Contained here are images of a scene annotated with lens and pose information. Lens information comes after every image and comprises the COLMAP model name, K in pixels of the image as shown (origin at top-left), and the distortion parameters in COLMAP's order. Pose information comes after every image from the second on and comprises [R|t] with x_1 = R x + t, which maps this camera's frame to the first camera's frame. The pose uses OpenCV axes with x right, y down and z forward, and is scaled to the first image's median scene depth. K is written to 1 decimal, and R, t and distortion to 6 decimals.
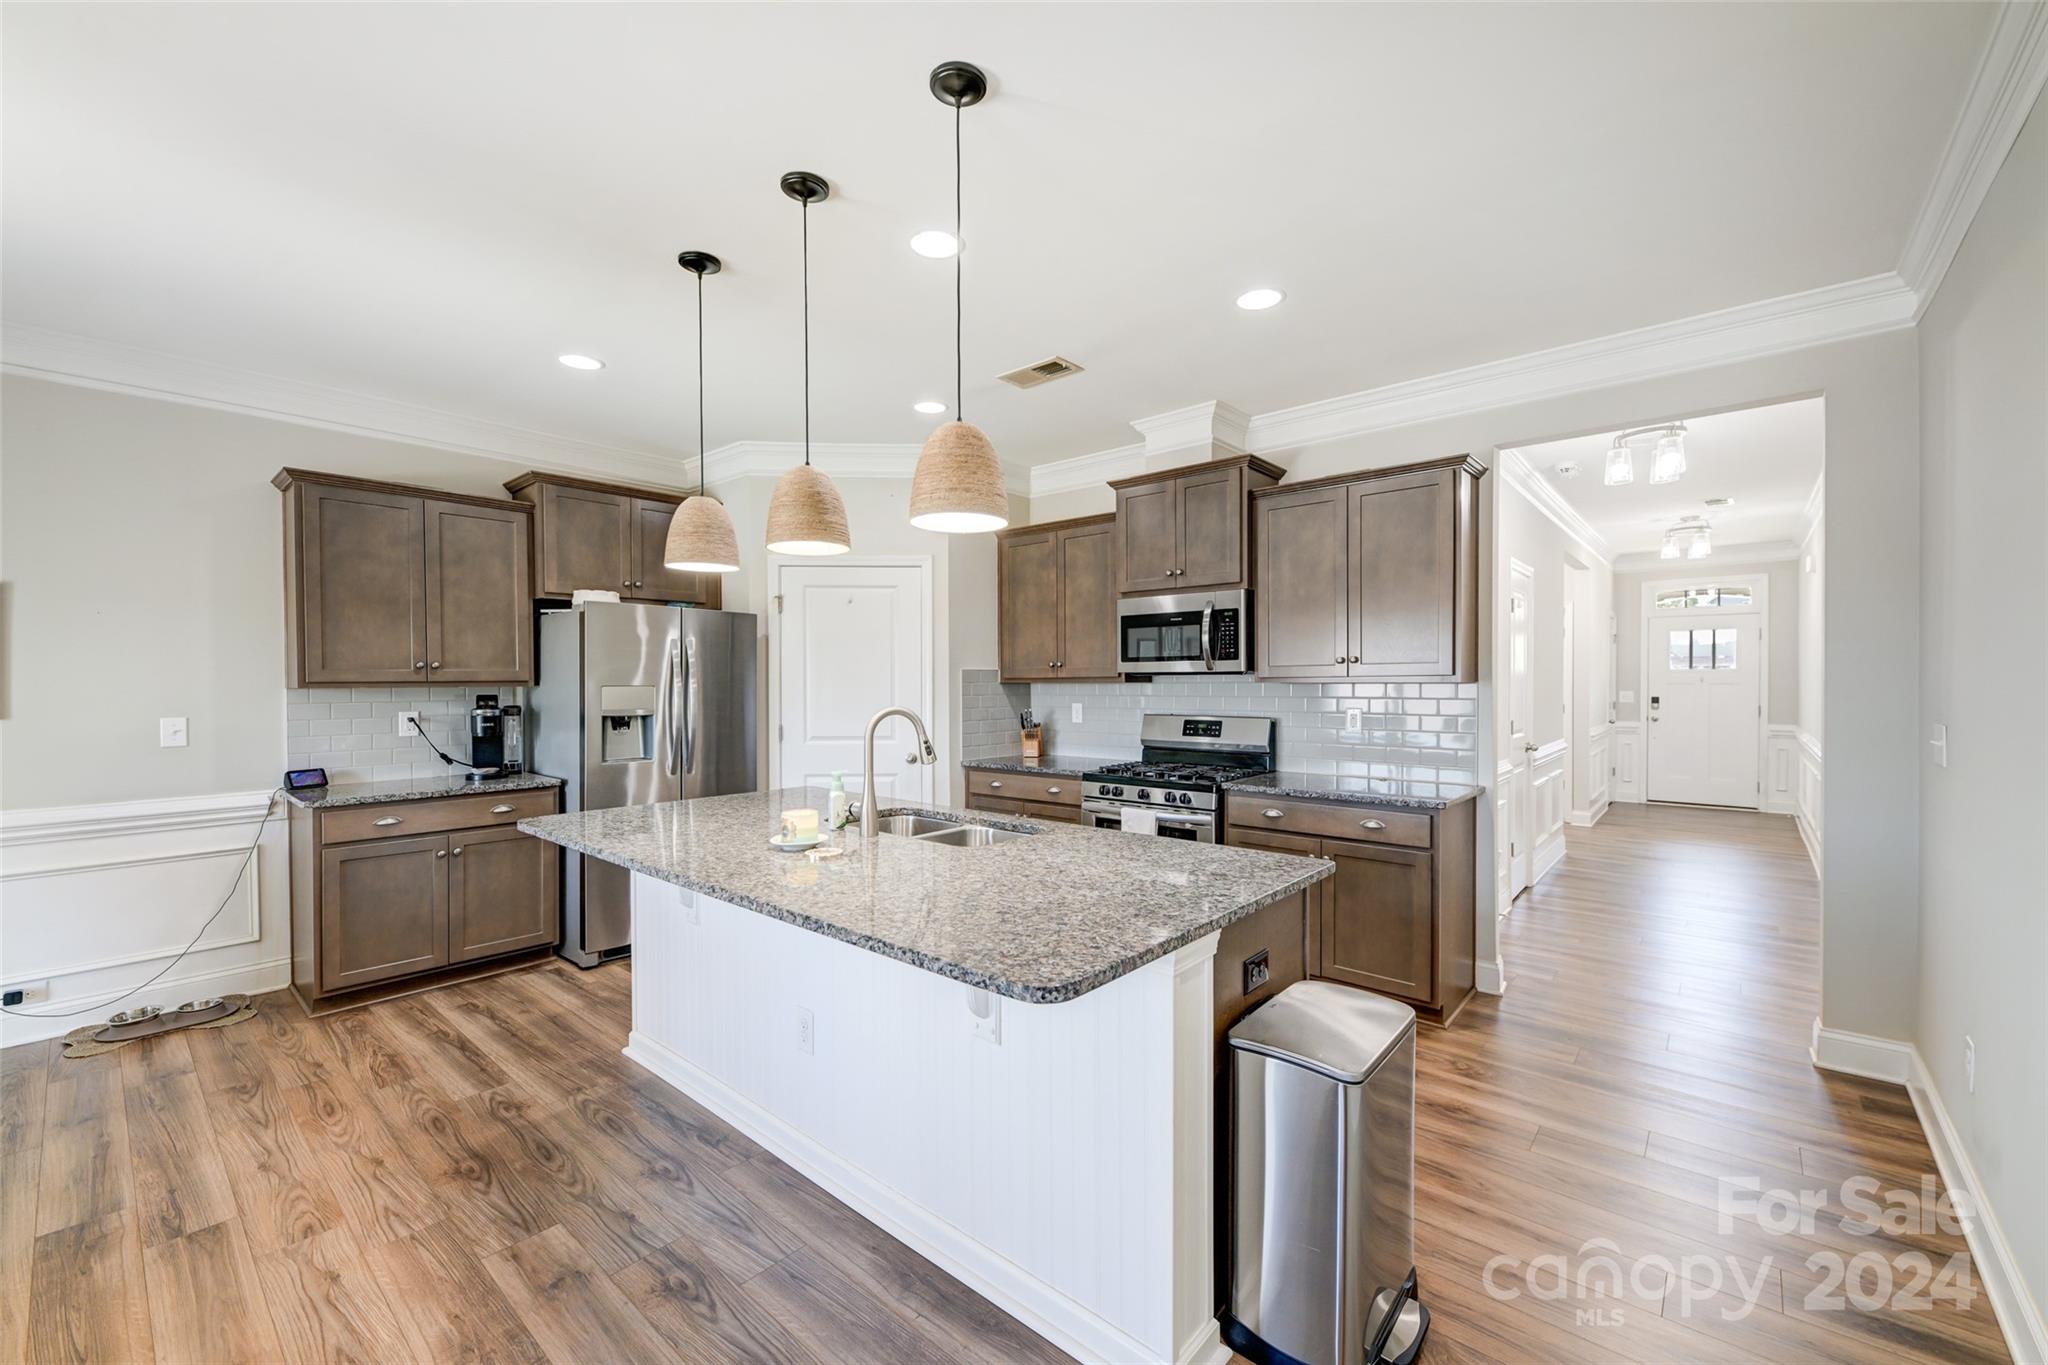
lens RADIAL K [[811.8, 0, 1026.9], [0, 811.8, 690.8], [0, 0, 1]] dist [0.004976, -0.005195]
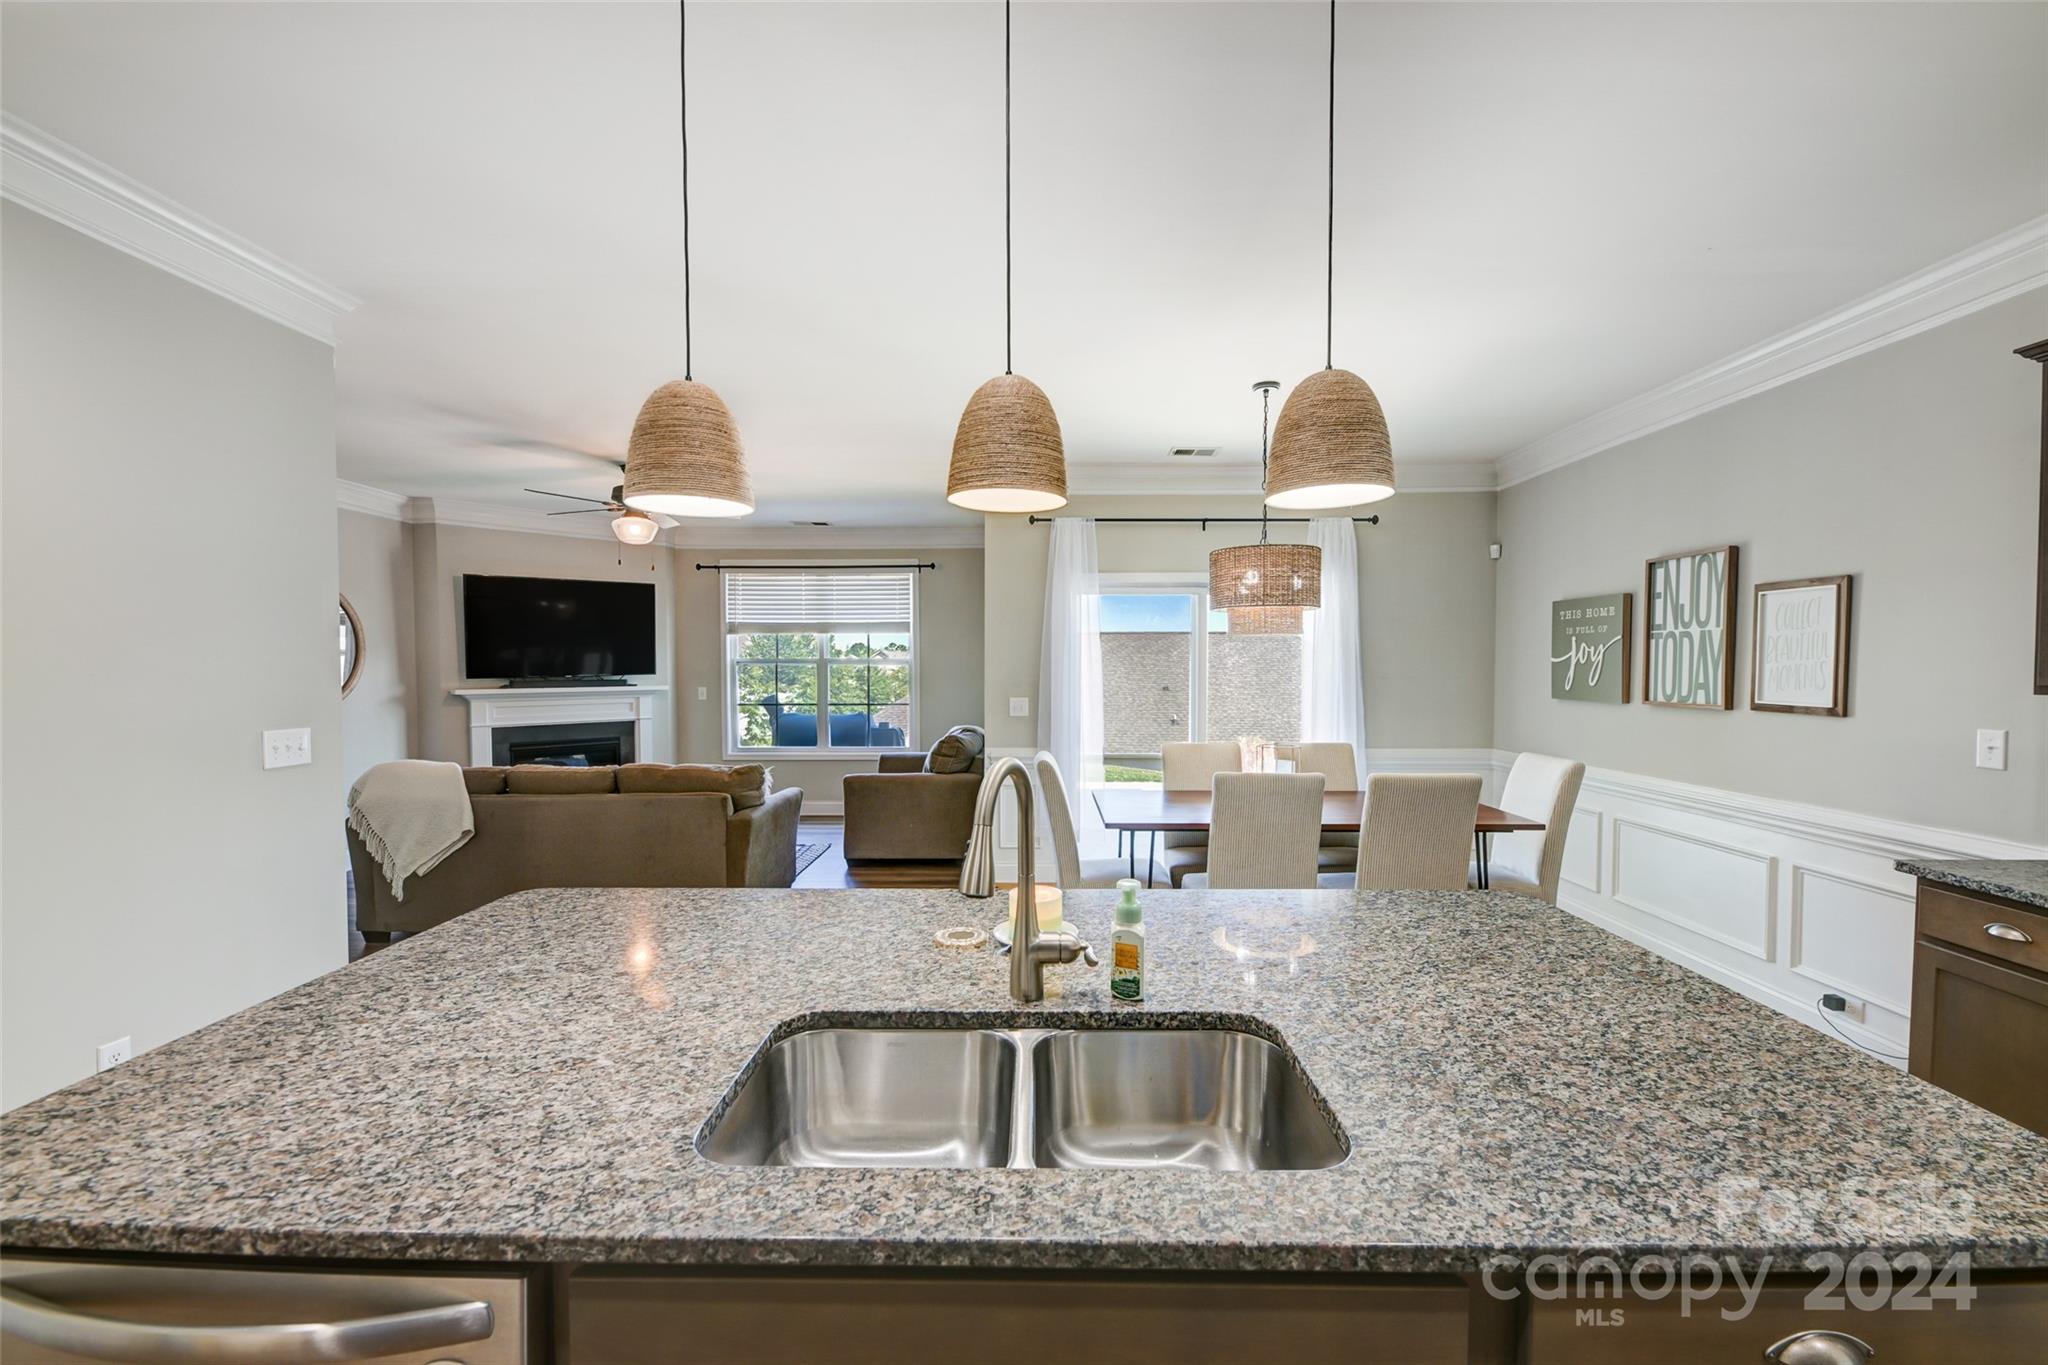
lens RADIAL K [[811.8, 0, 1026.9], [0, 811.8, 690.8], [0, 0, 1]] dist [0.004976, -0.005195]
pose [[-0.764920, 0.023602, -0.643693, 0.089302], [-0.004299, 0.999119, 0.041743, -0.025540], [0.644111, 0.034697, -0.764144, 0.874661]]
